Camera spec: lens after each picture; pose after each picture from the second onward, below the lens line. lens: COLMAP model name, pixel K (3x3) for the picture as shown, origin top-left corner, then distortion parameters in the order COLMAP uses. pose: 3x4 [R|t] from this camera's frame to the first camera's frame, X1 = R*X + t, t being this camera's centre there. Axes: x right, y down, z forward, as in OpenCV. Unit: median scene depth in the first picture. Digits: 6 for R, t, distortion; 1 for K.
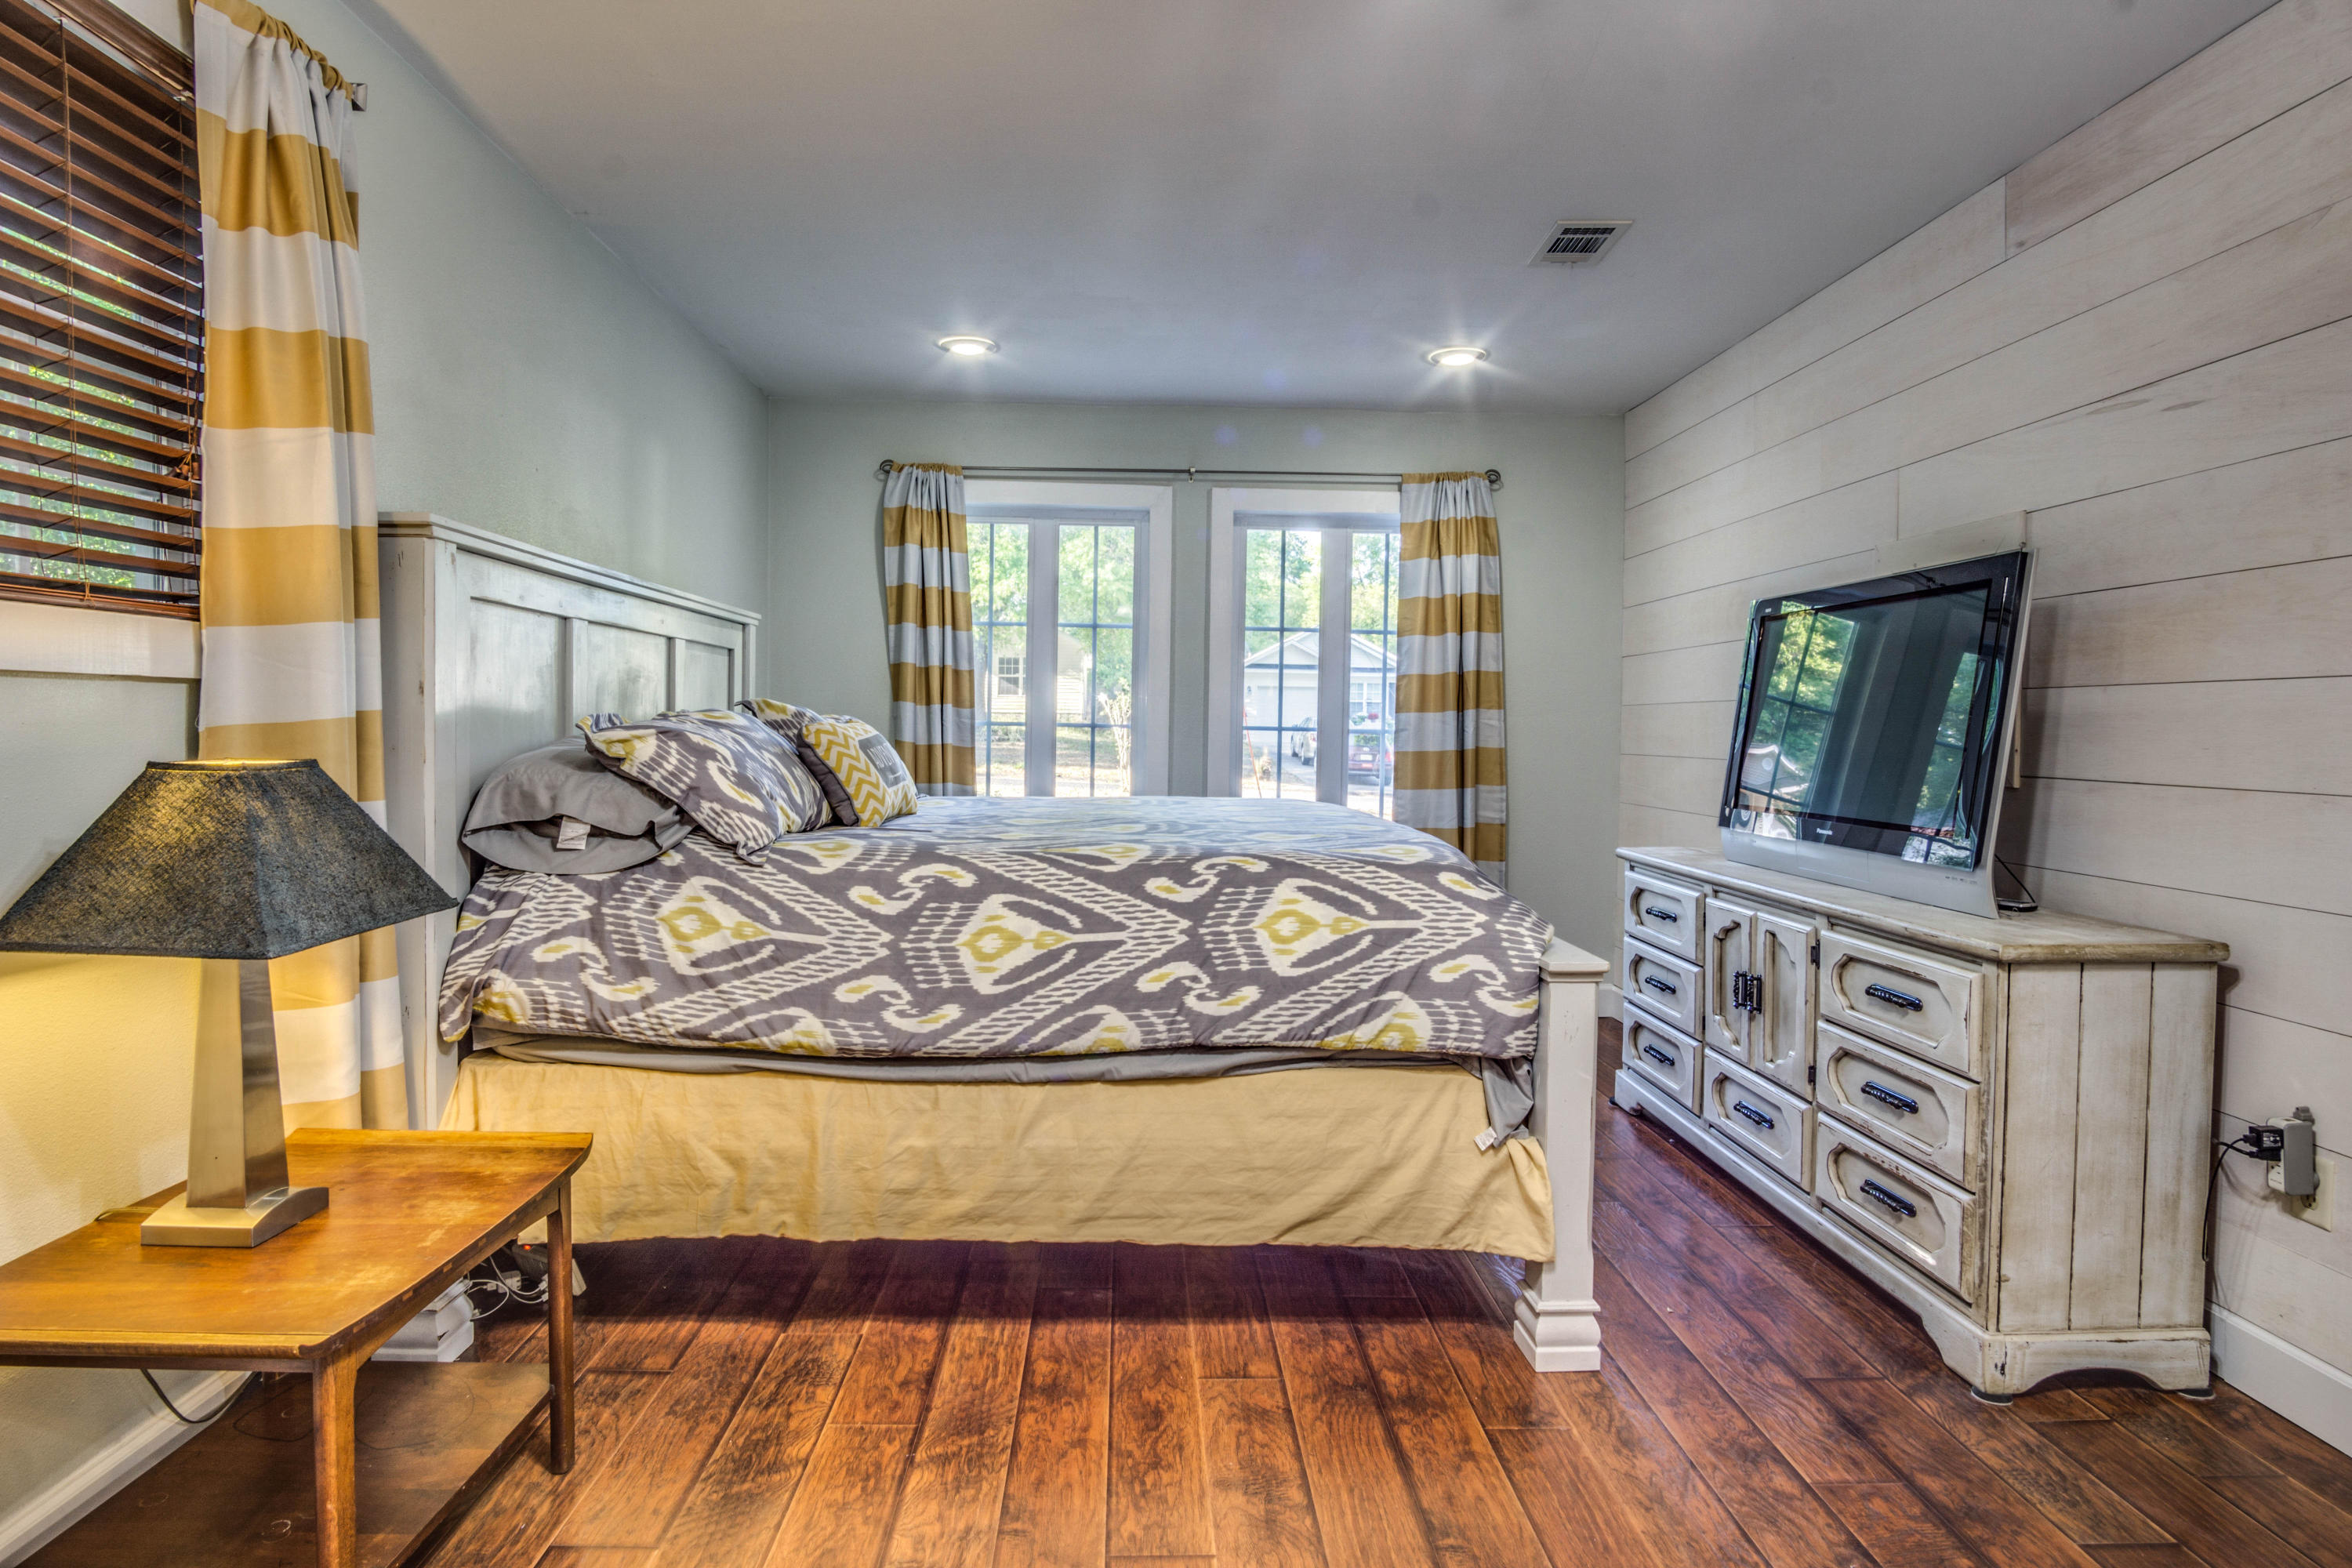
lens RADIAL K [[1268.2, 0, 1160.6], [0, 1268.2, 764.5], [0, 0, 1]] dist [-0.033745, 0.009359]
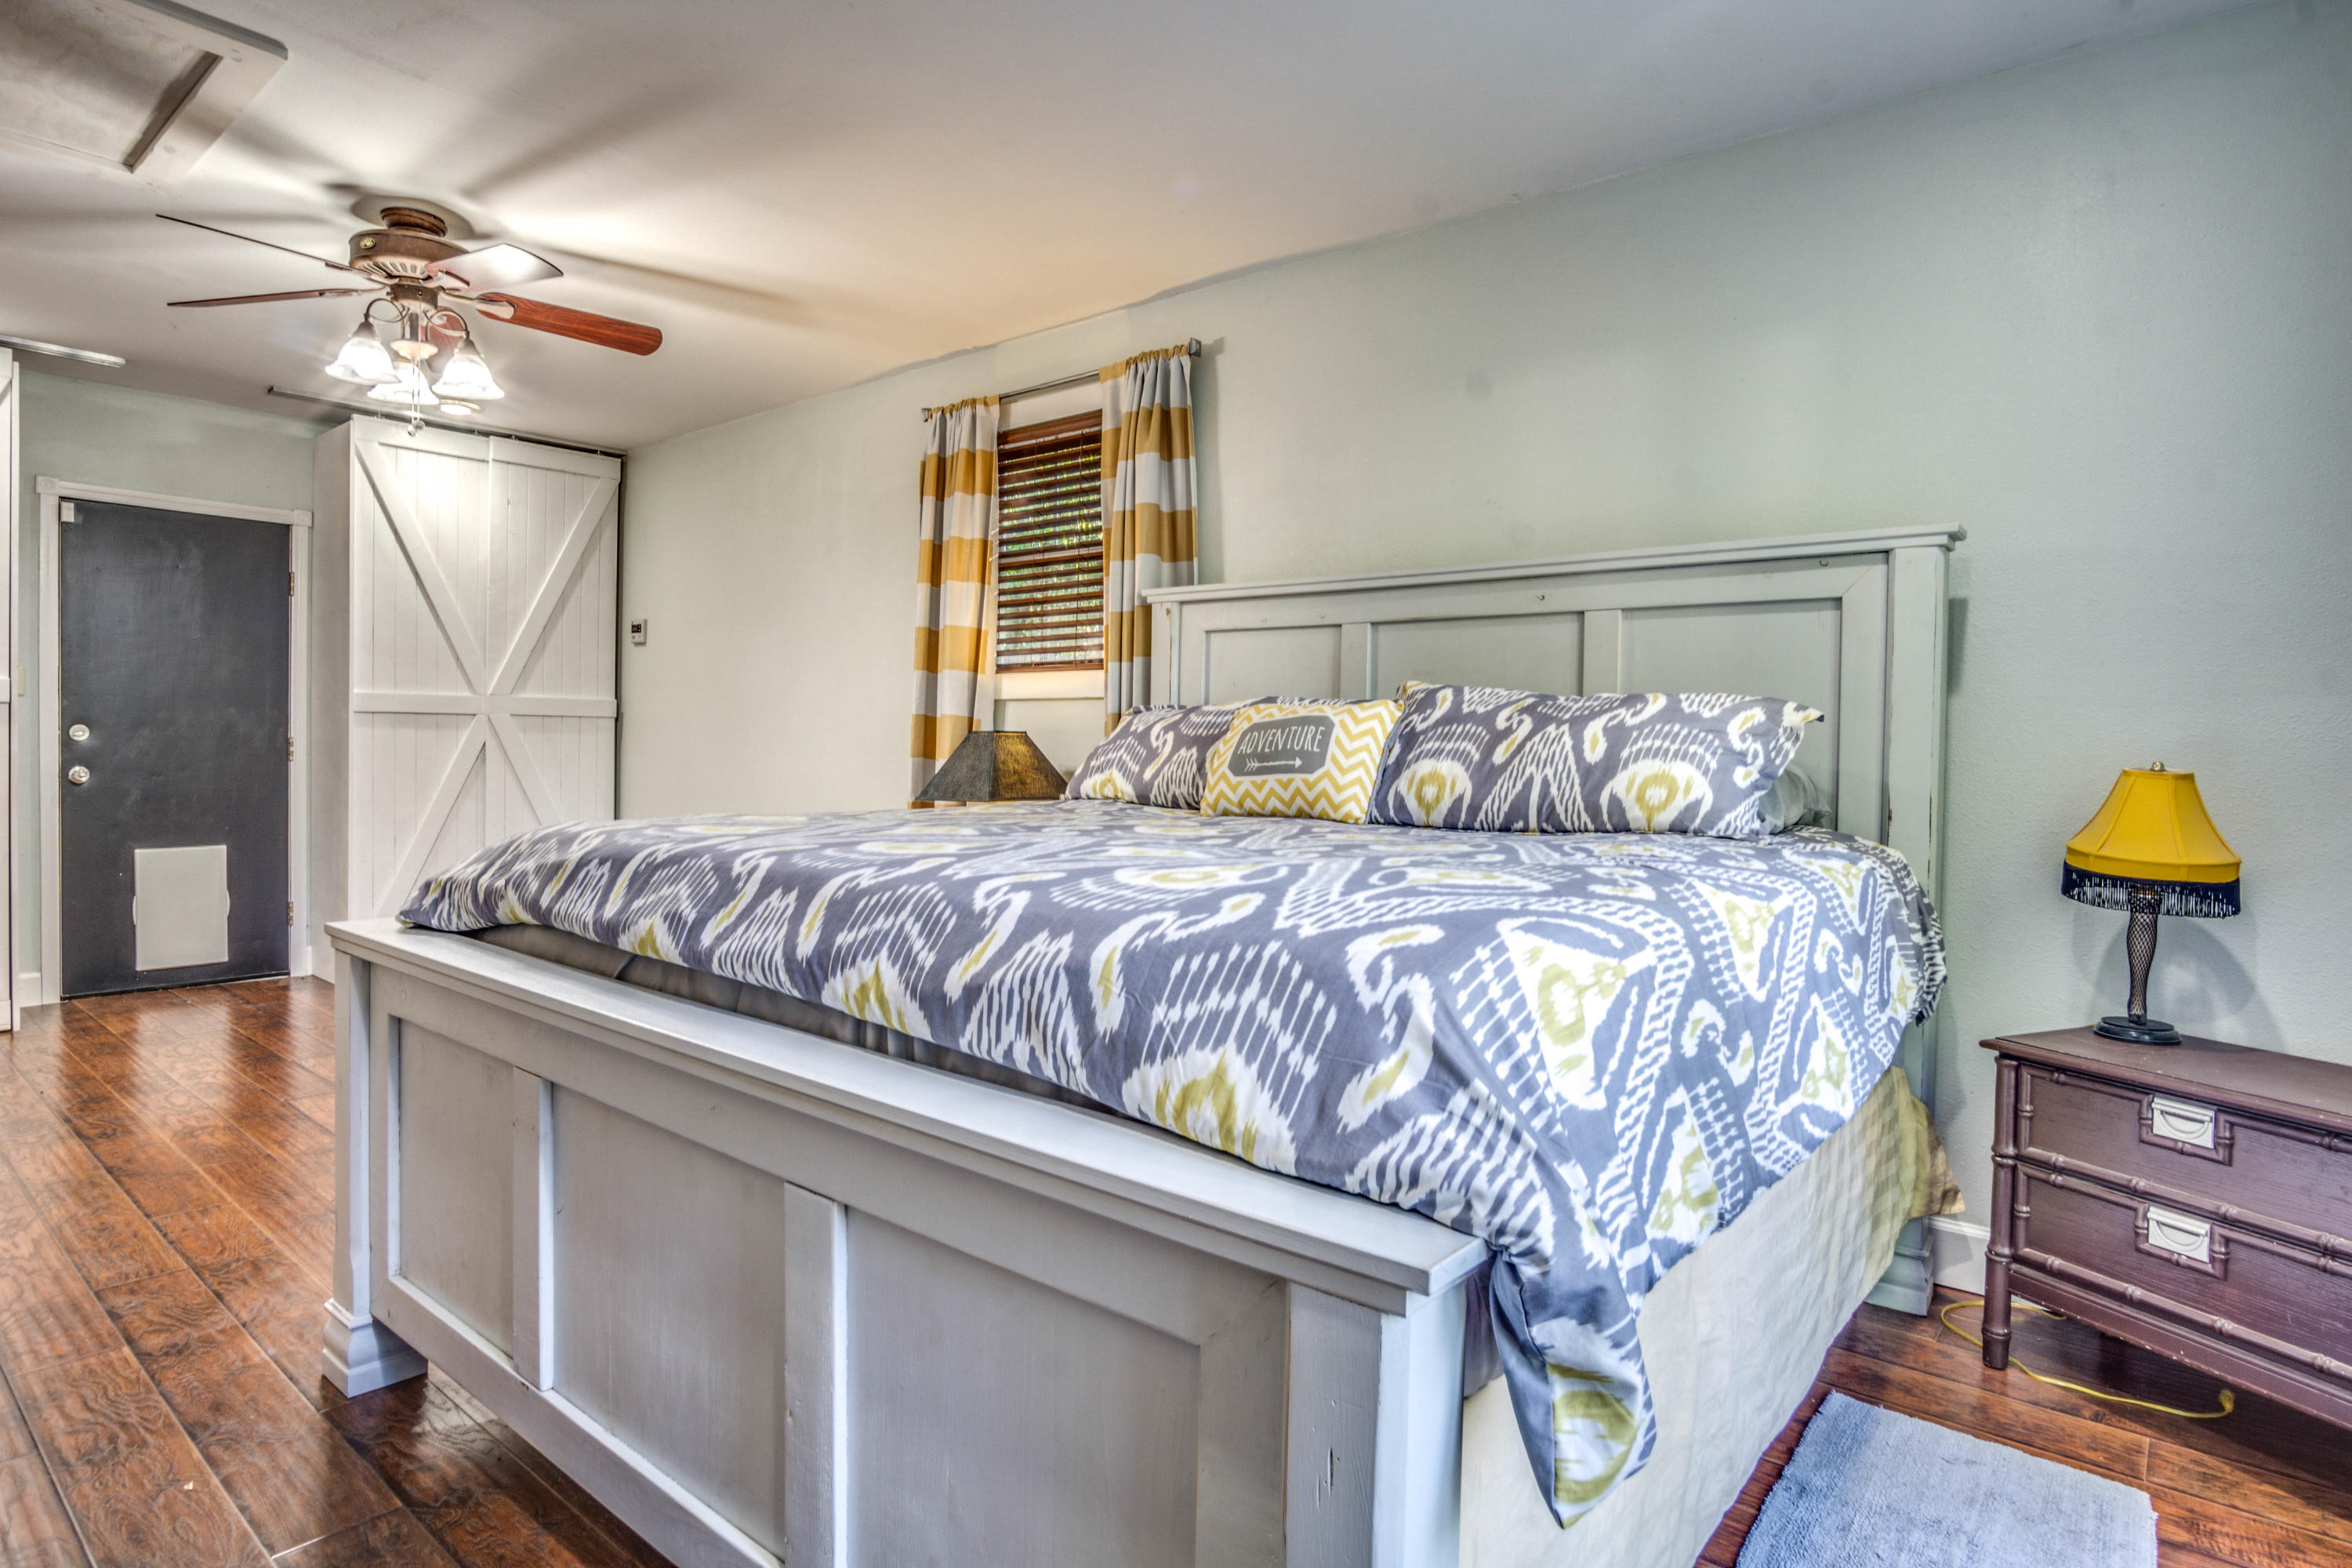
lens RADIAL K [[1268.2, 0, 1160.6], [0, 1268.2, 764.5], [0, 0, 1]] dist [-0.033745, 0.009359]
pose [[-0.669105, -0.008915, -0.743114, 0.619082], [-0.045606, 0.998536, 0.029085, -0.016634], [0.741767, 0.053351, -0.668532, 2.055352]]
